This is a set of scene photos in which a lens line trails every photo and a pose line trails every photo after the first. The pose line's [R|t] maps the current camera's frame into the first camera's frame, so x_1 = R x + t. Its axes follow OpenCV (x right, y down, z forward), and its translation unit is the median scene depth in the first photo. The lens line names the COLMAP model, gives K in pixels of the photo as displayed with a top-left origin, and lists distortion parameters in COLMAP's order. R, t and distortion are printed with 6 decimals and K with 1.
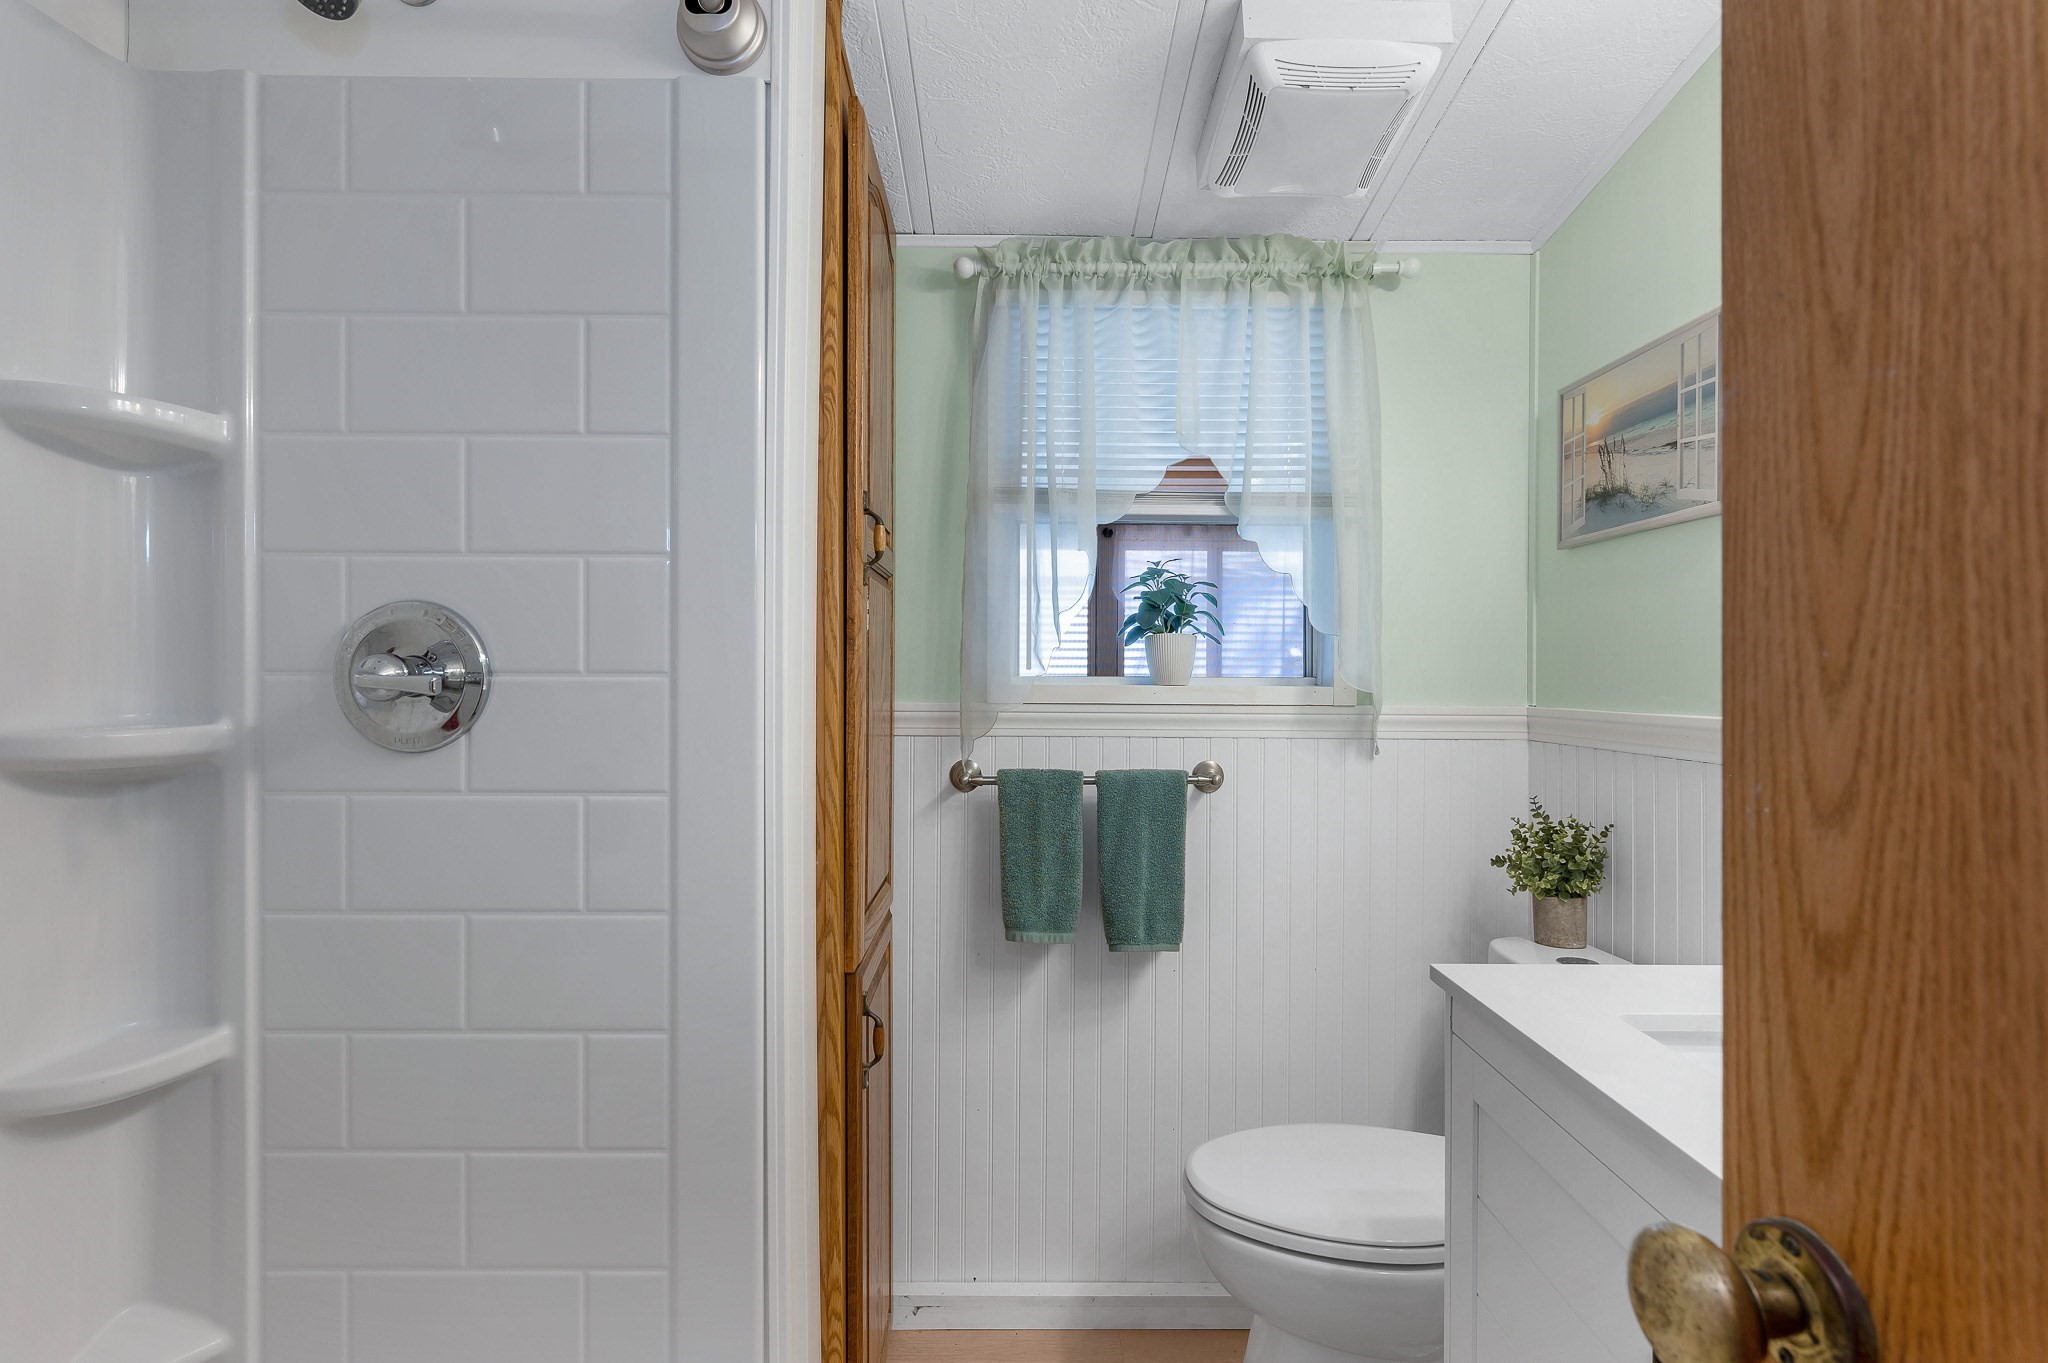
lens RADIAL K [[941.0, 0, 1021.4], [0, 941.0, 678.5], [0, 0, 1]] dist [-0.002480, 0.002158]
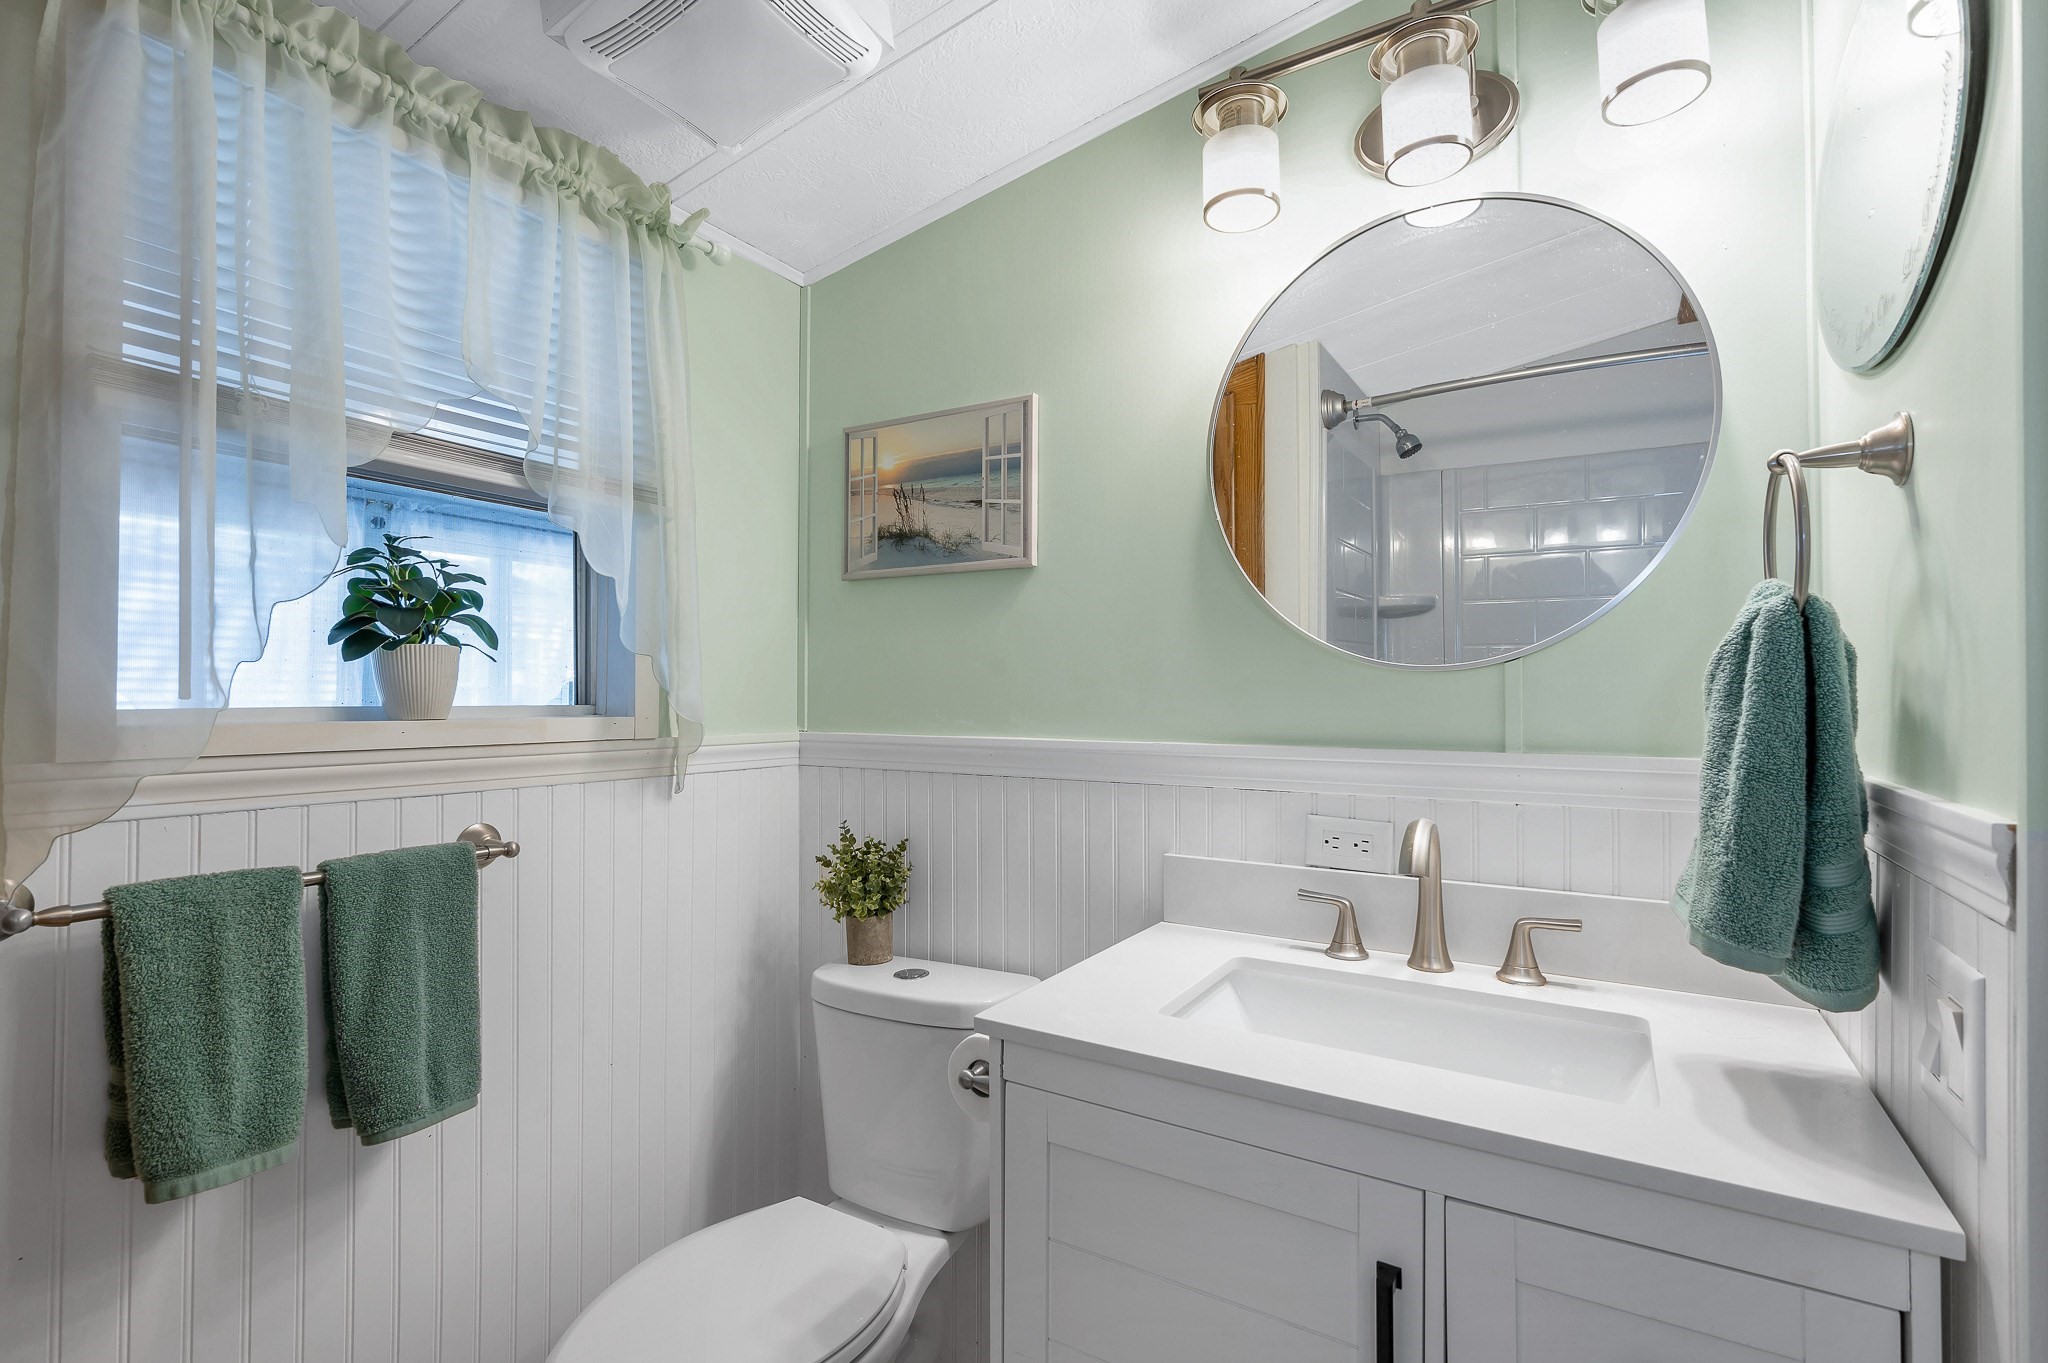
lens RADIAL K [[941.0, 0, 1022.8], [0, 941.0, 685.5], [0, 0, 1]] dist [-0.002480, 0.002158]
pose [[0.526520, 0.003217, 0.850157, -0.209489], [0.001457, 0.999988, -0.004686, -0.015680], [-0.850161, 0.003706, 0.526509, 0.283705]]
